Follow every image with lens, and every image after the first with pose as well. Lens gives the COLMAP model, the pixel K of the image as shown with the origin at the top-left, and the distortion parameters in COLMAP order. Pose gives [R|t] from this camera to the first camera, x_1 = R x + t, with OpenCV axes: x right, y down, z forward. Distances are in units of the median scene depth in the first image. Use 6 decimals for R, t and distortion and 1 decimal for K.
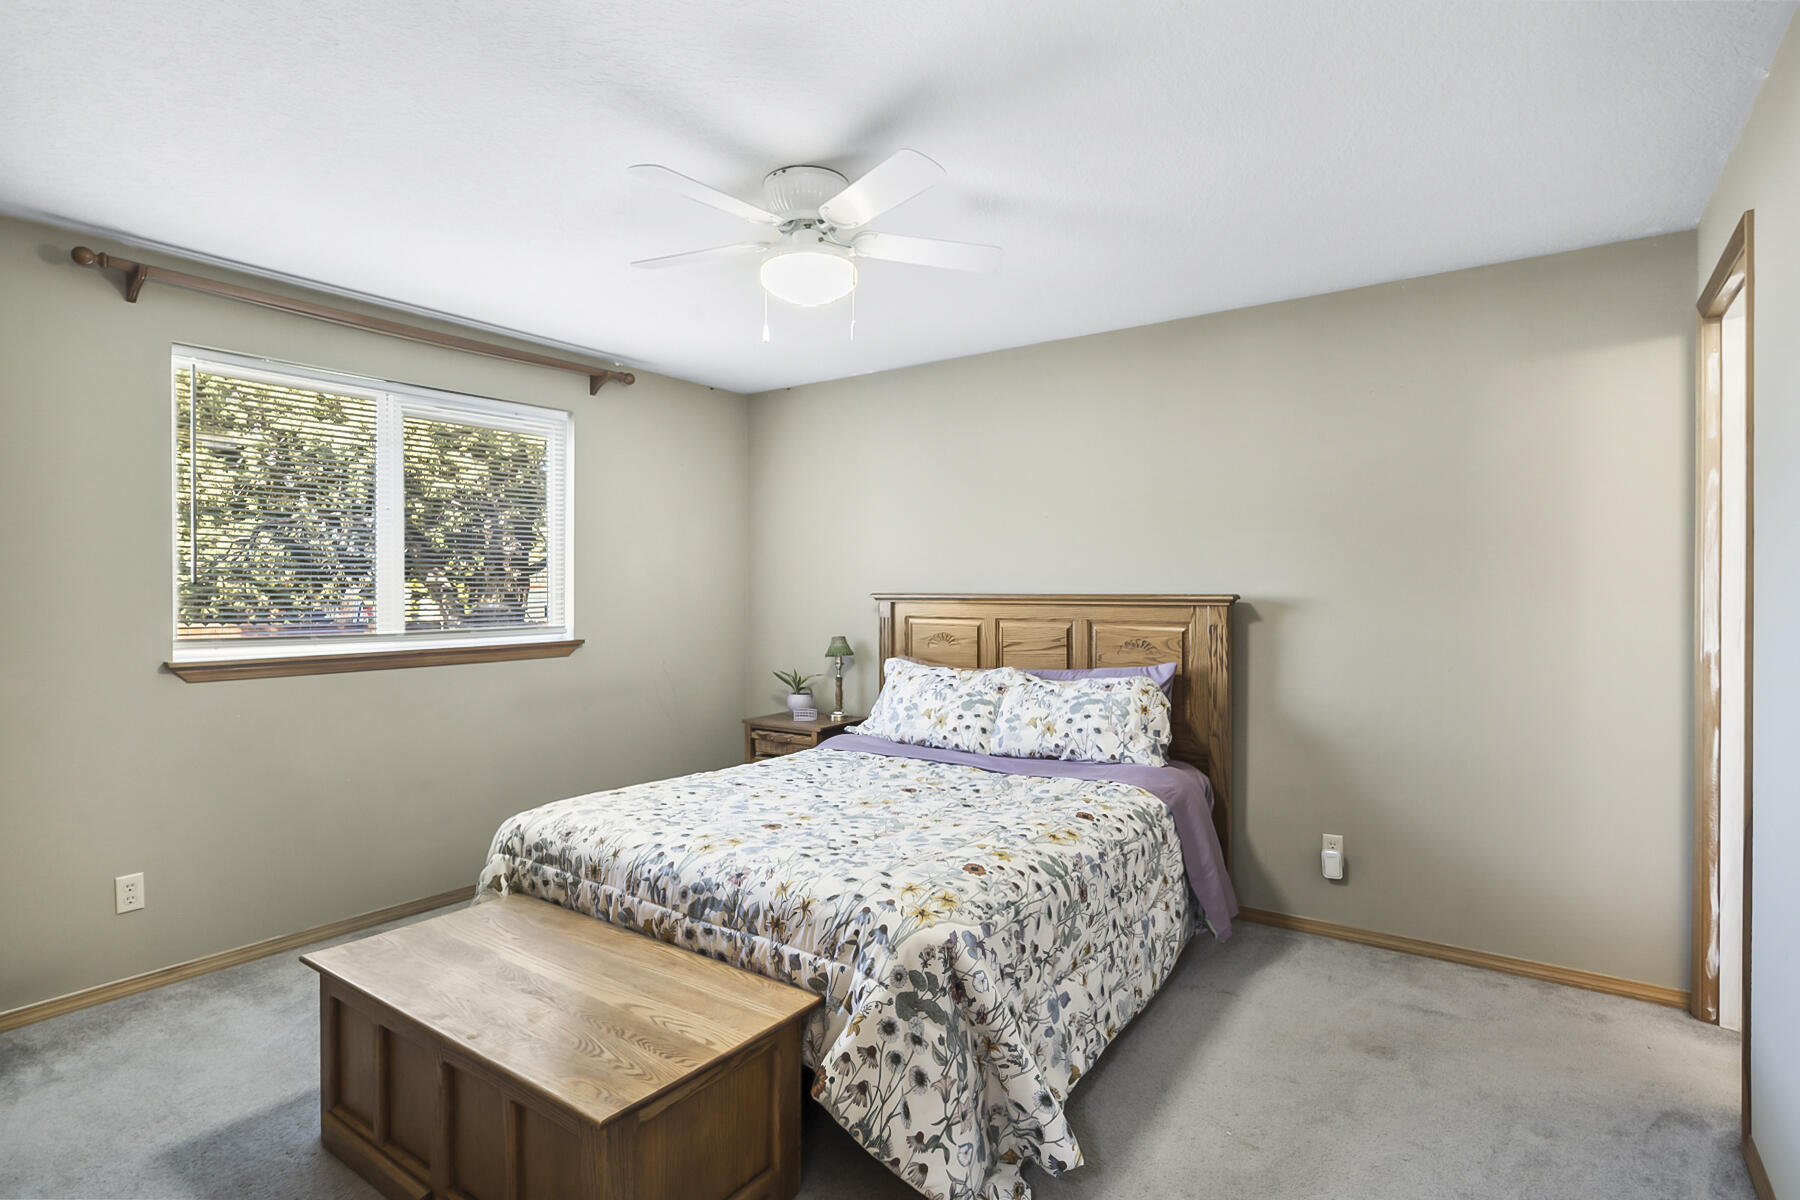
lens RADIAL K [[912.5, 0, 897.9], [0, 912.5, 602.0], [0, 0, 1]] dist [-0.020938, 0.009683]
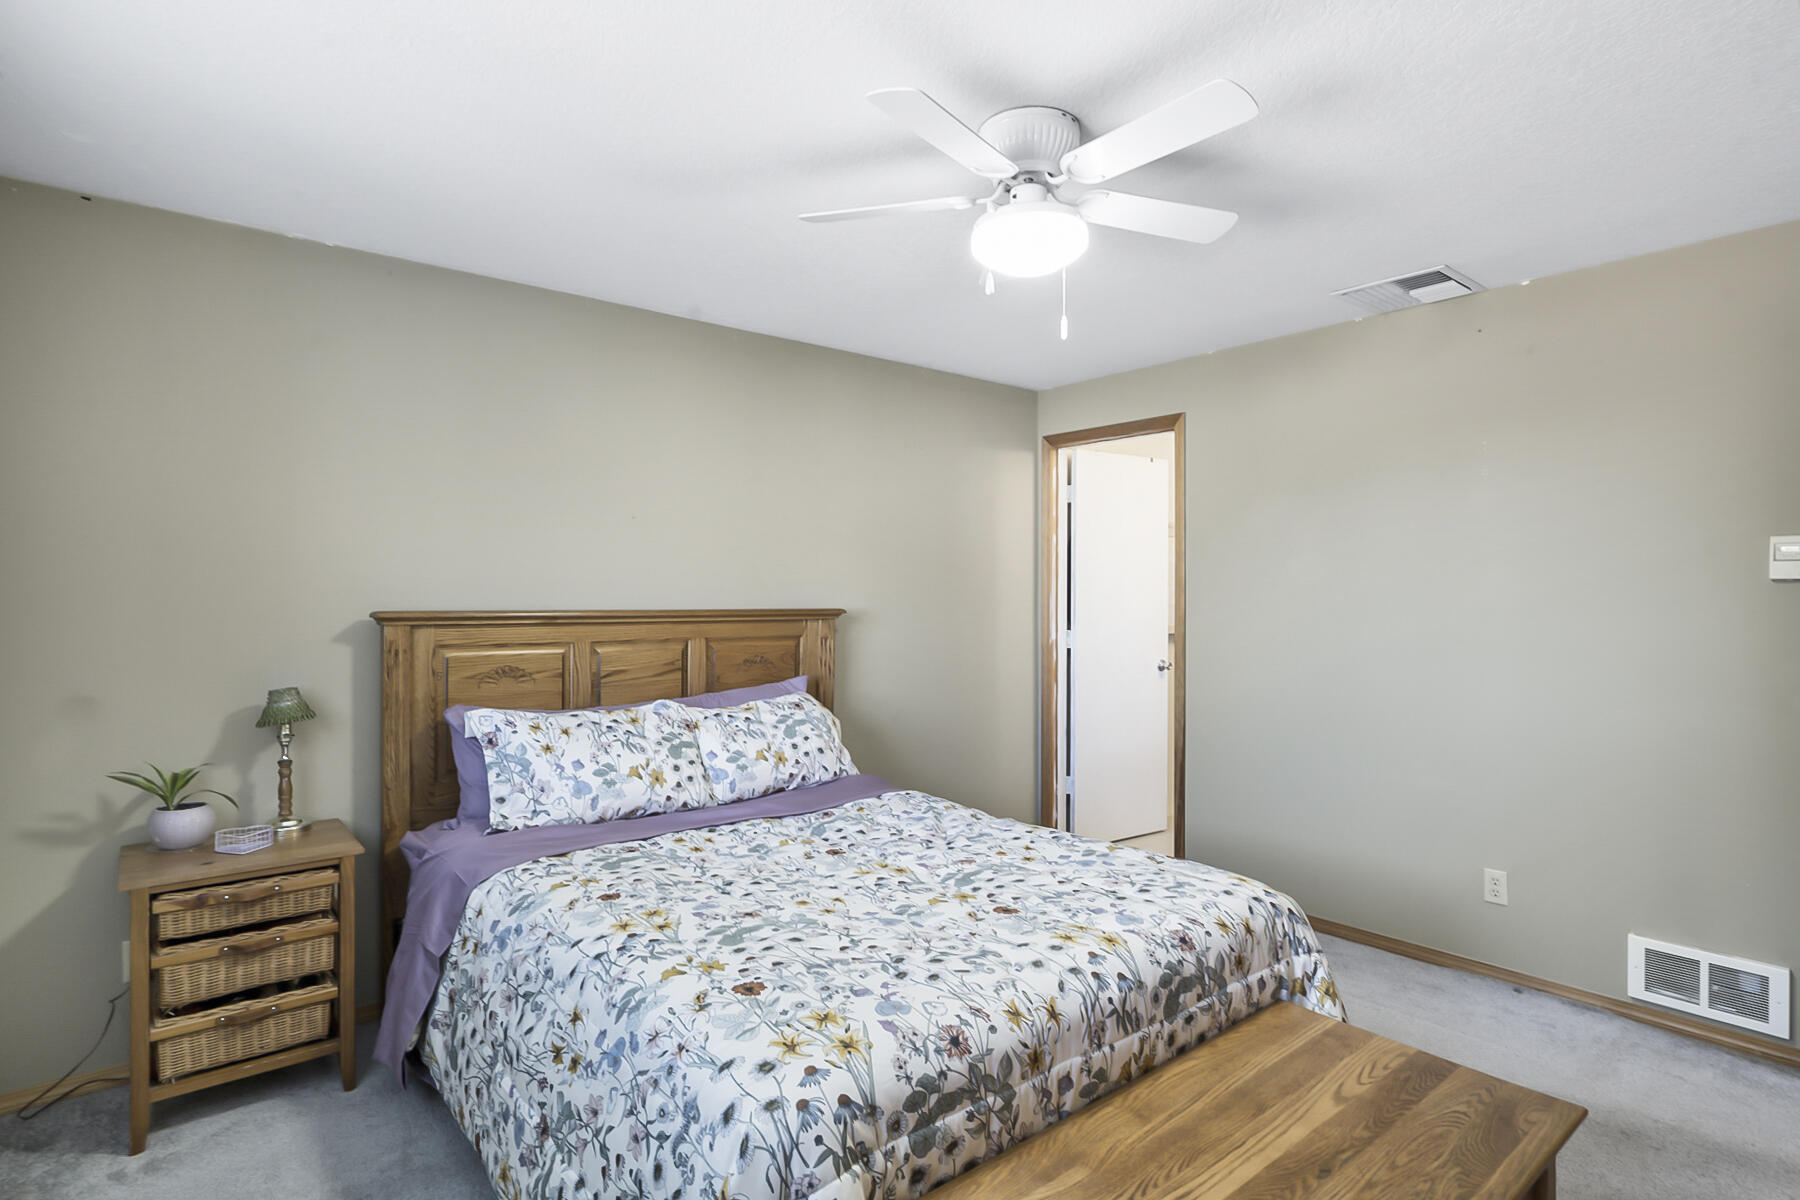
lens RADIAL K [[912.5, 0, 897.9], [0, 912.5, 602.0], [0, 0, 1]] dist [-0.020938, 0.009683]
pose [[0.261056, -0.004977, 0.965311, -0.928581], [0.010014, 0.999947, 0.002448, -0.025192], [-0.965272, 0.009027, 0.261092, 0.884169]]
